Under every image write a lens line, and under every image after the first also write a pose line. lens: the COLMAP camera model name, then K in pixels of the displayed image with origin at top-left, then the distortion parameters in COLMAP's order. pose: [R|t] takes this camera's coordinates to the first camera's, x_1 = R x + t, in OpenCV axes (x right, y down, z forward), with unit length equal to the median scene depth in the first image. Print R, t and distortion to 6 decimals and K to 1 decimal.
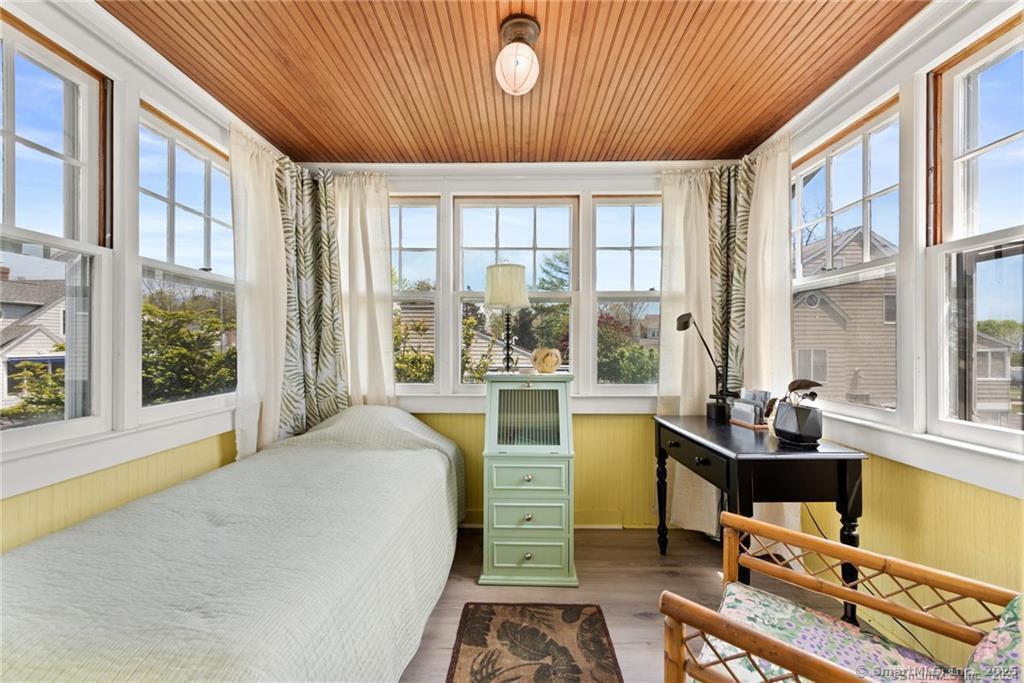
lens RADIAL K [[401.1, 0, 511.0], [0, 401.1, 345.2], [0, 0, 1]] dist [0.004025, -0.000762]
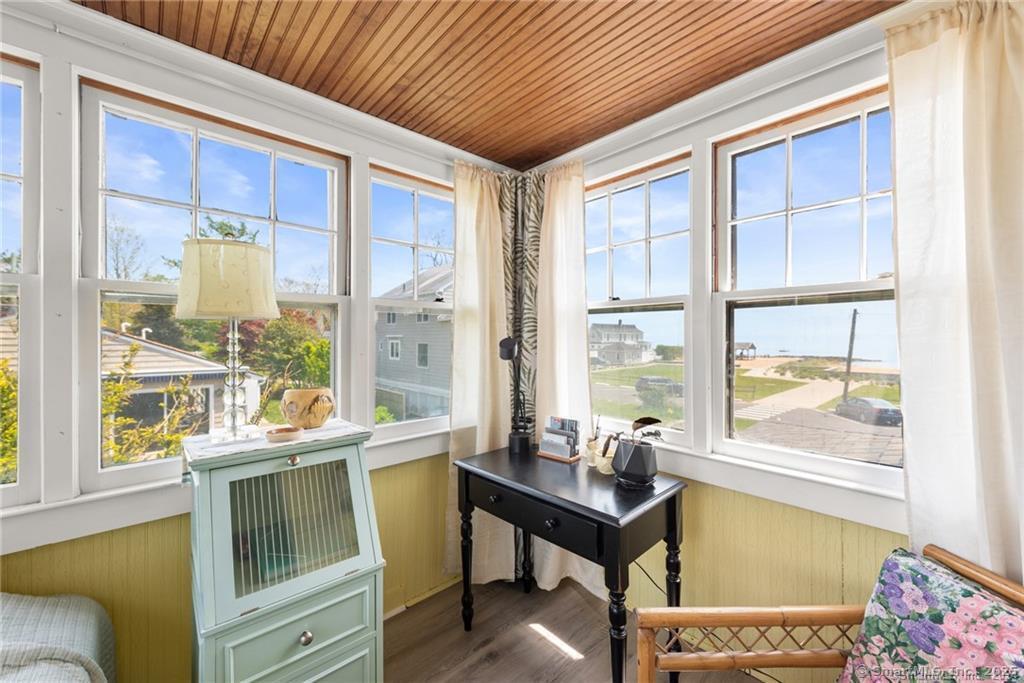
lens RADIAL K [[401.1, 0, 515.8], [0, 401.1, 336.8], [0, 0, 1]] dist [0.004025, -0.000762]
pose [[0.725064, -0.001428, 0.688679, -0.109956], [0.002188, 0.999998, -0.000230, -0.071179], [-0.688677, 0.001673, 0.725066, 0.336252]]
